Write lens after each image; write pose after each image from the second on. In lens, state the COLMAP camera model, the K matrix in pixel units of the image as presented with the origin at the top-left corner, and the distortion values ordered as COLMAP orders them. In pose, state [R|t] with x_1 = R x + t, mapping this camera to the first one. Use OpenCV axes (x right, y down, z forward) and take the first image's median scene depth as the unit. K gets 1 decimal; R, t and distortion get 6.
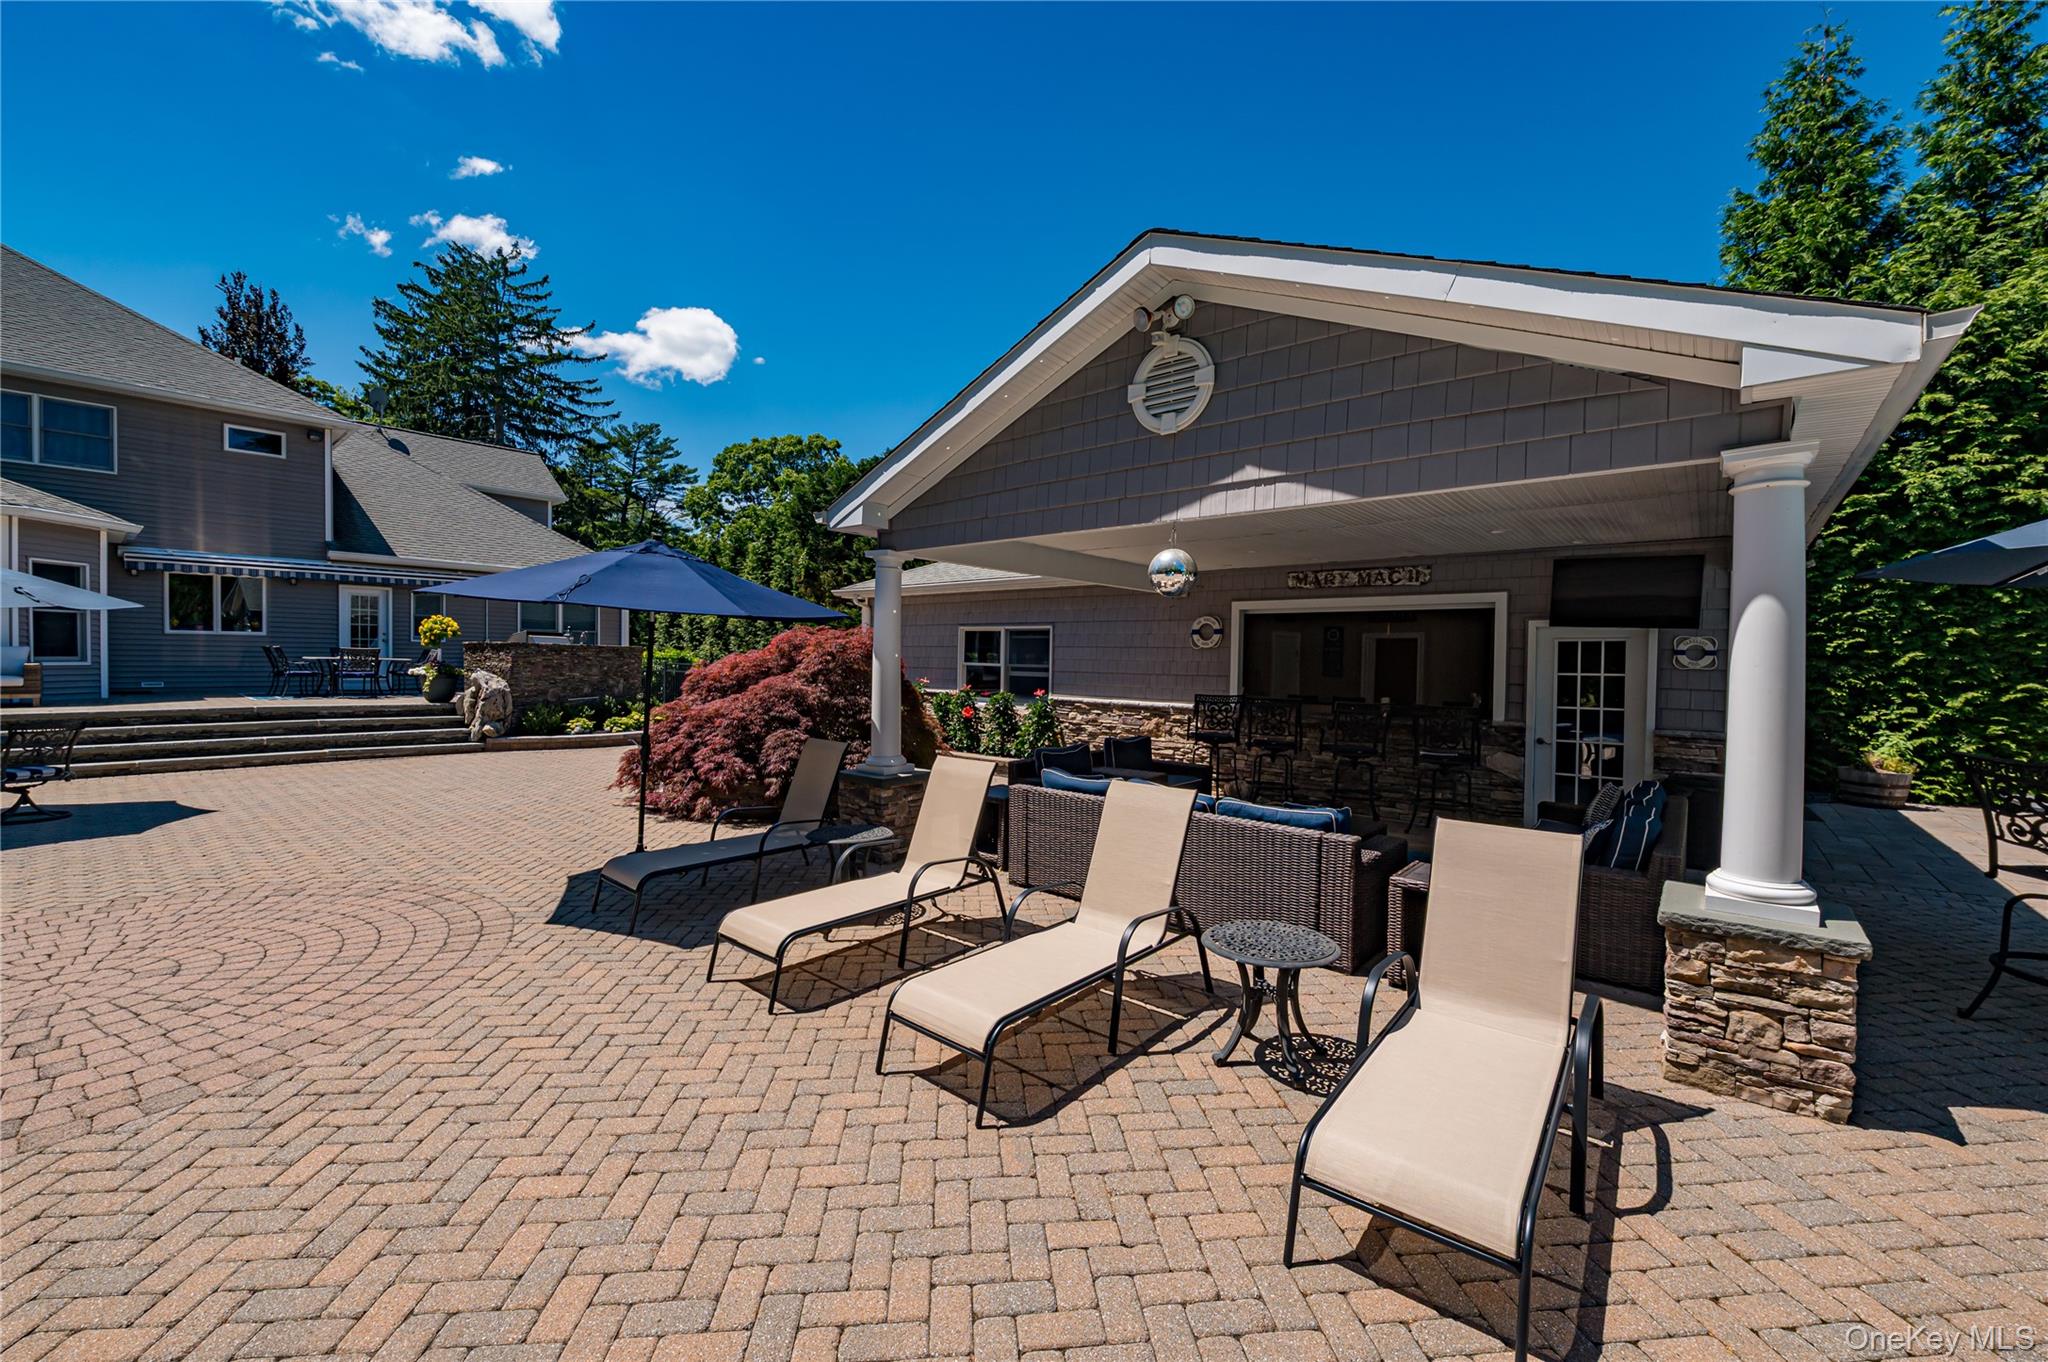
lens RADIAL K [[794.9, 0, 1013.4], [0, 794.9, 669.3], [0, 0, 1]] dist [-0.001266, -0.000337]
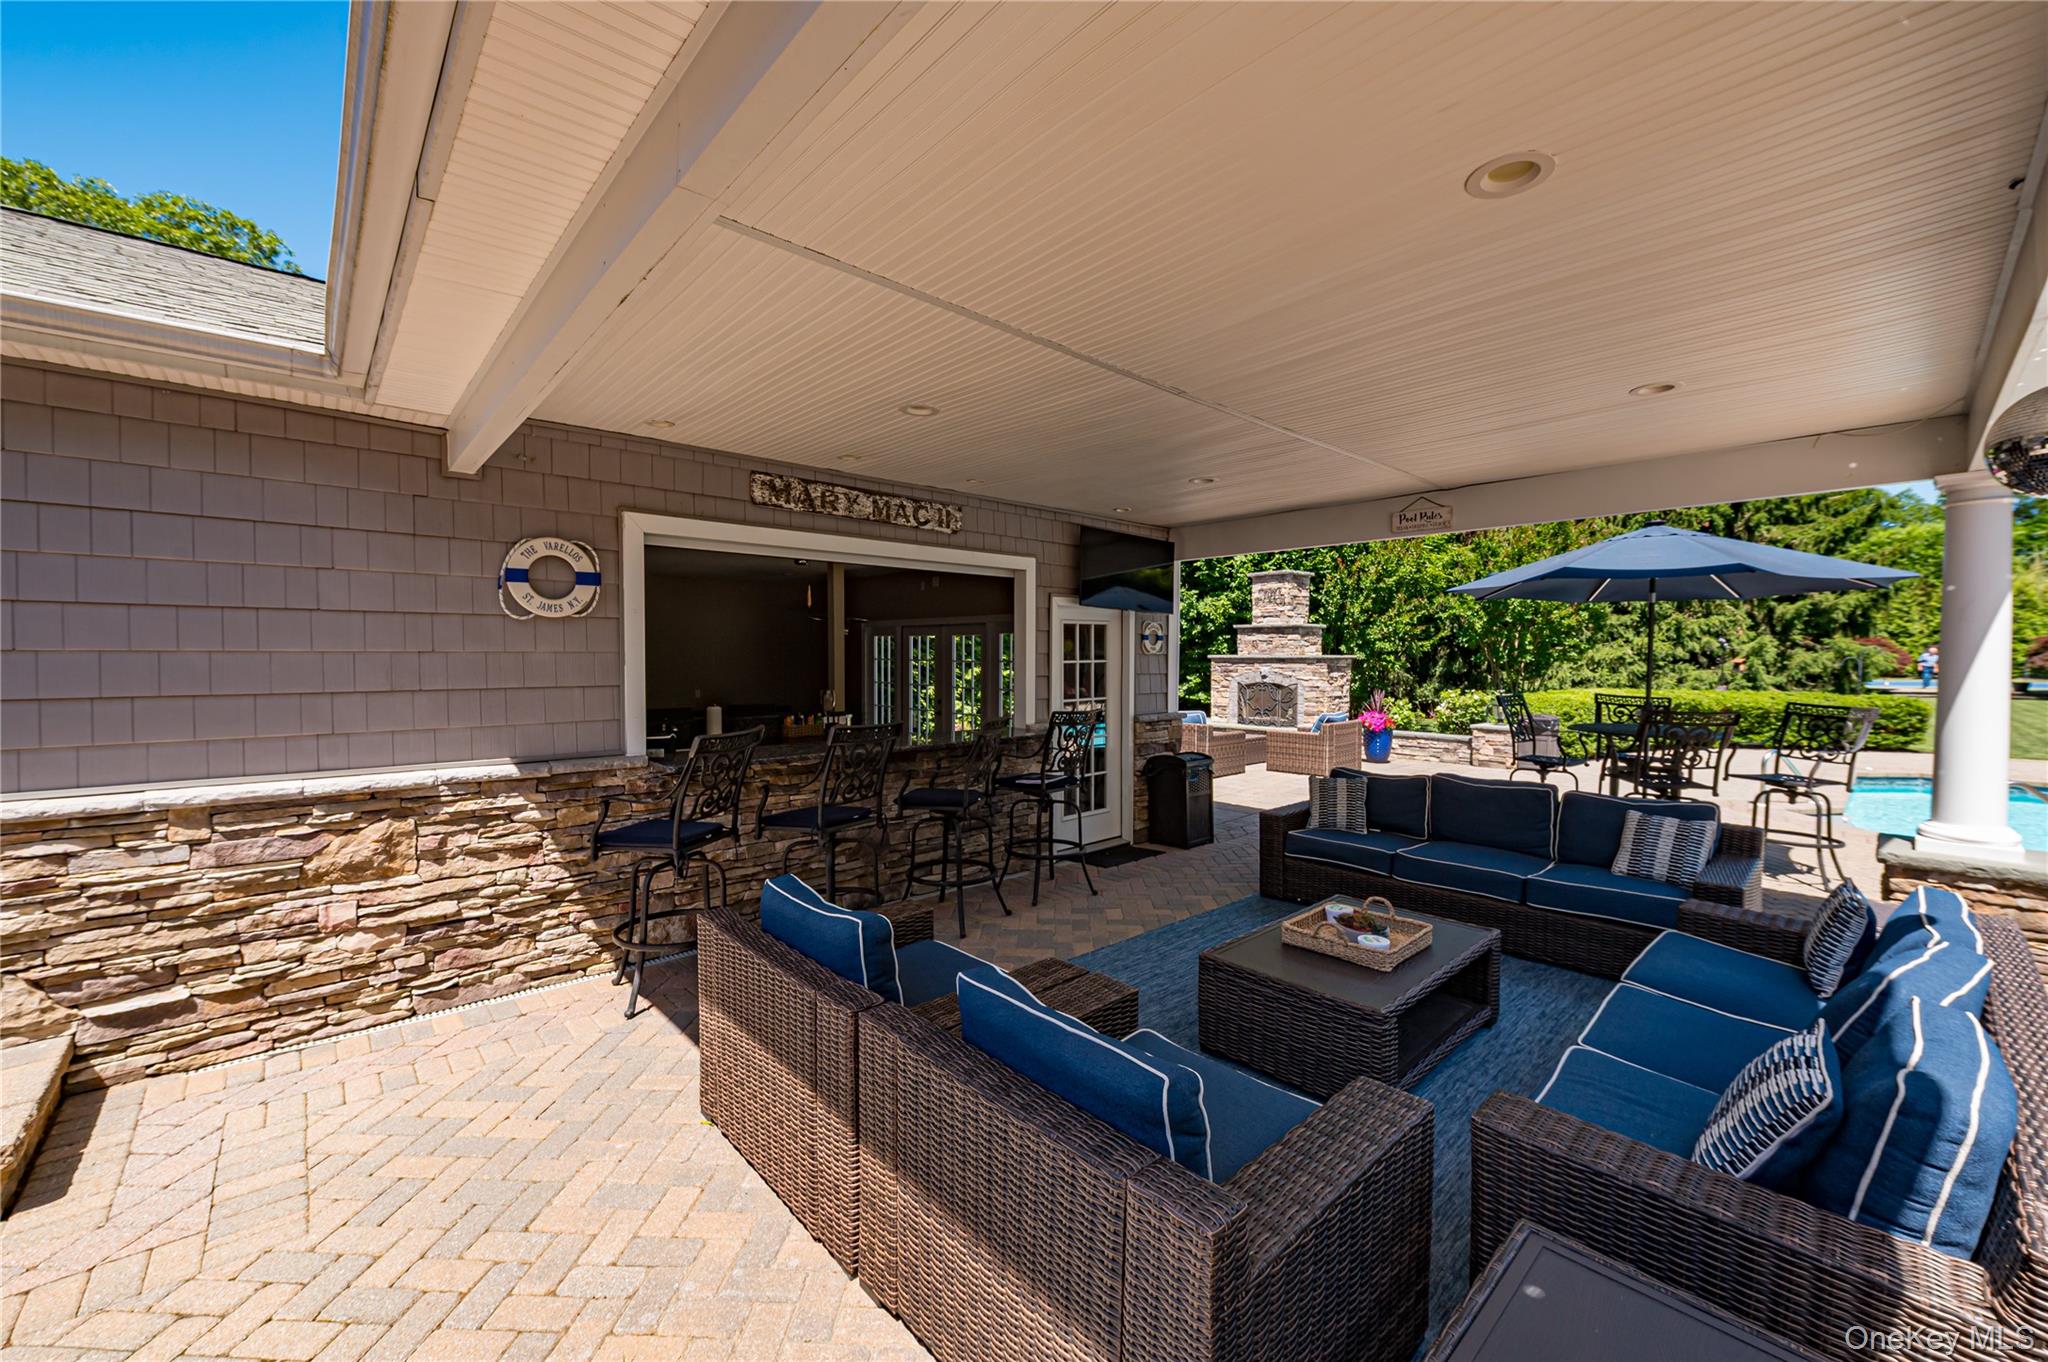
lens RADIAL K [[794.9, 0, 1013.4], [0, 794.9, 669.3], [0, 0, 1]] dist [-0.001266, -0.000337]
pose [[0.124009, -0.037256, 0.991581, -0.106067], [0.010903, 0.999286, 0.036182, -0.011316], [-0.992221, 0.006325, 0.124326, 0.620549]]
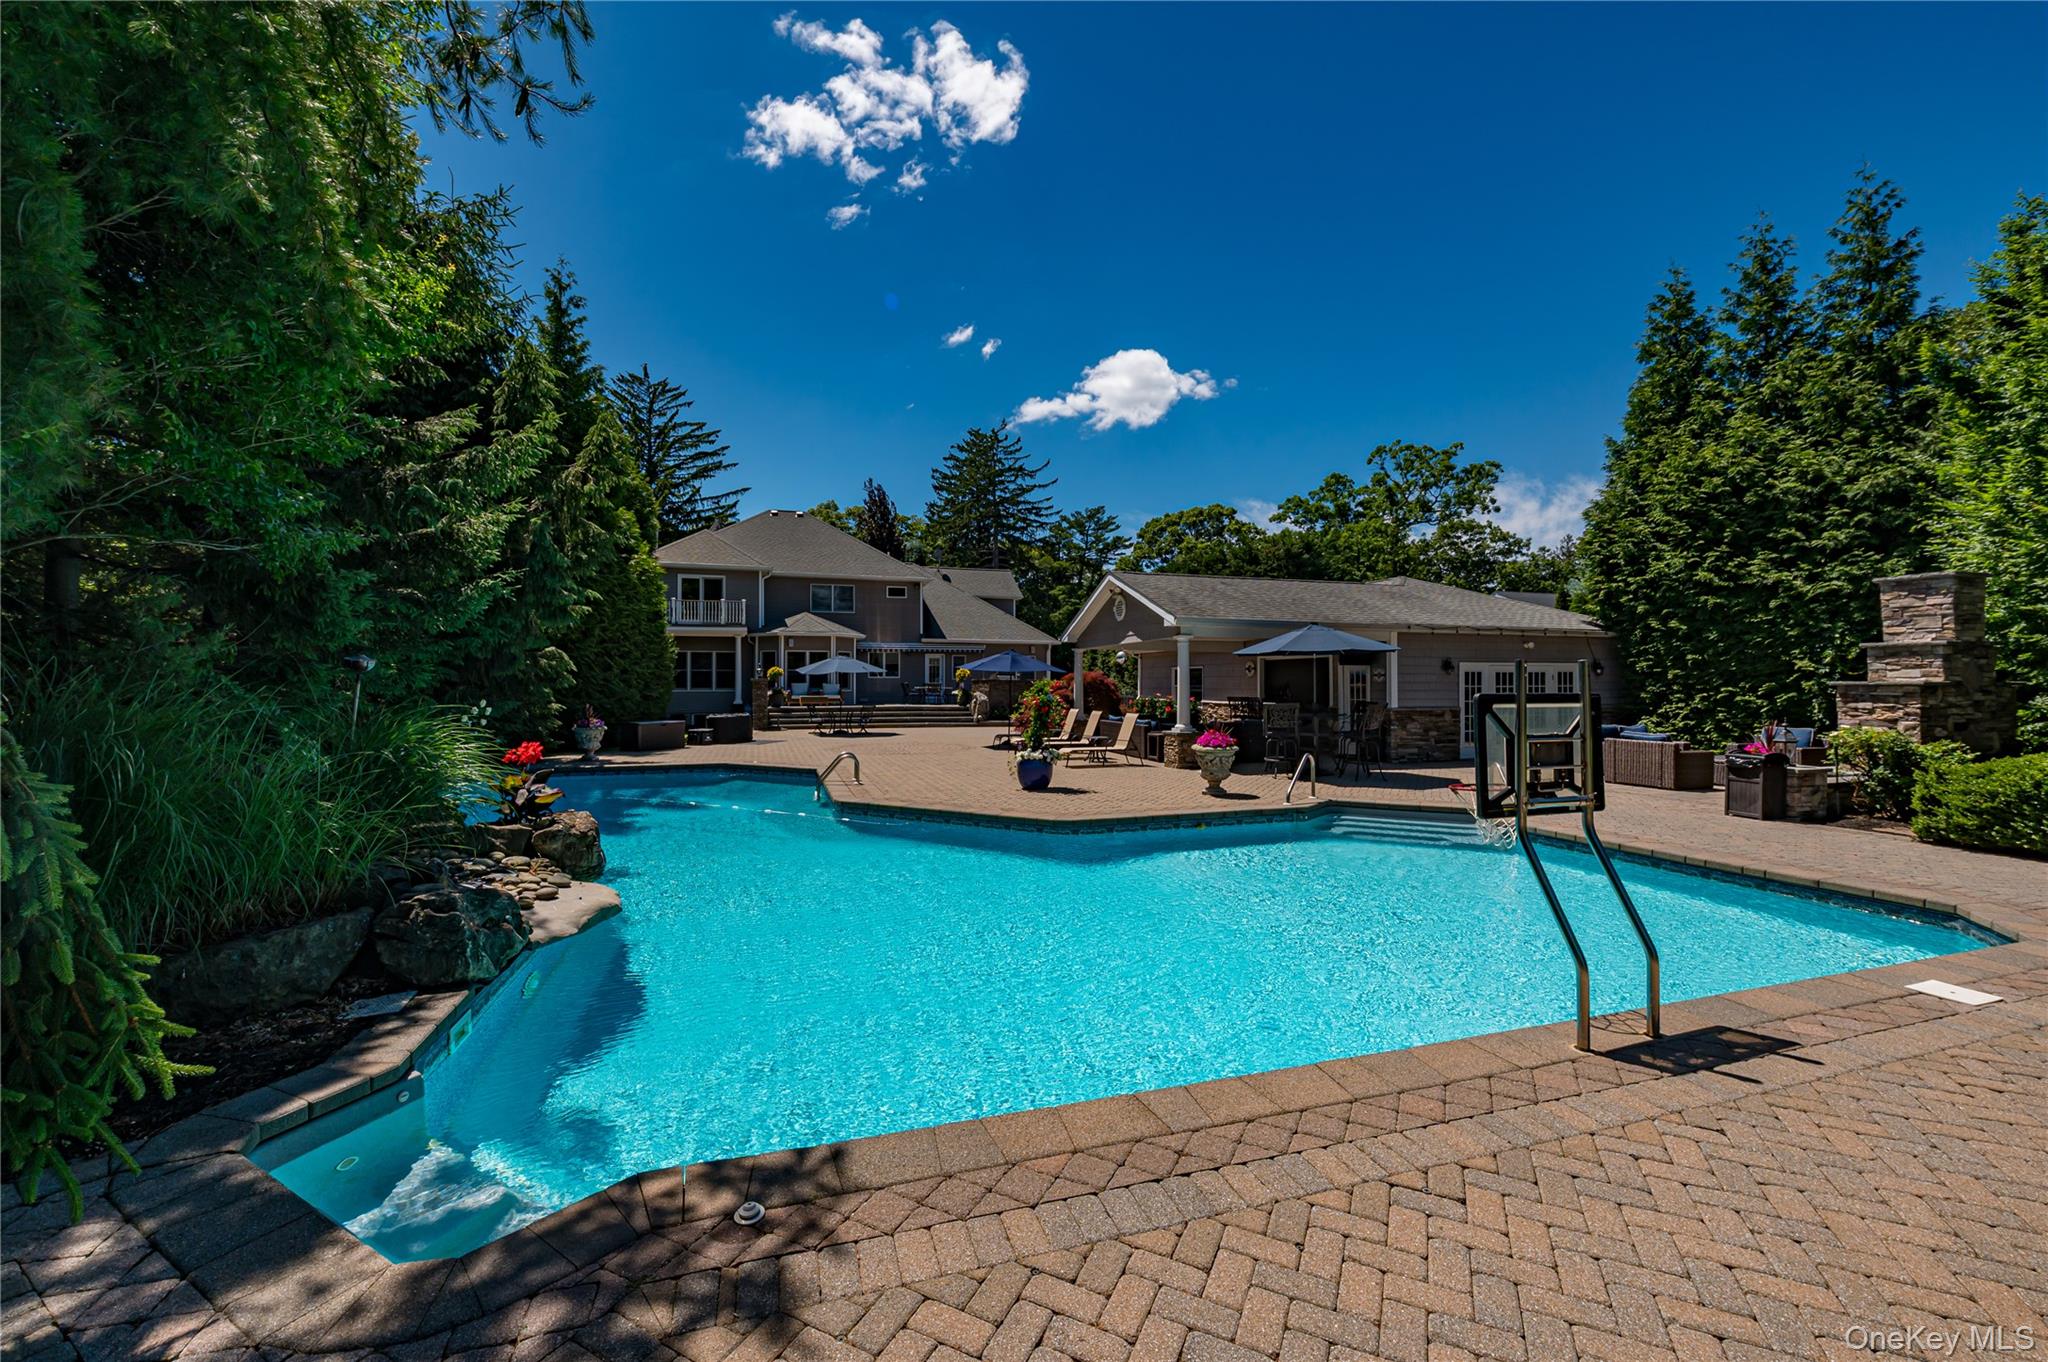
lens RADIAL K [[794.9, 0, 1013.4], [0, 794.9, 669.3], [0, 0, 1]] dist [-0.001266, -0.000337]
pose [[0.843272, -0.025267, -0.536893, 0.709254], [0.005212, 0.999232, -0.038838, 0.028770], [0.537462, 0.029953, 0.842756, -0.958695]]
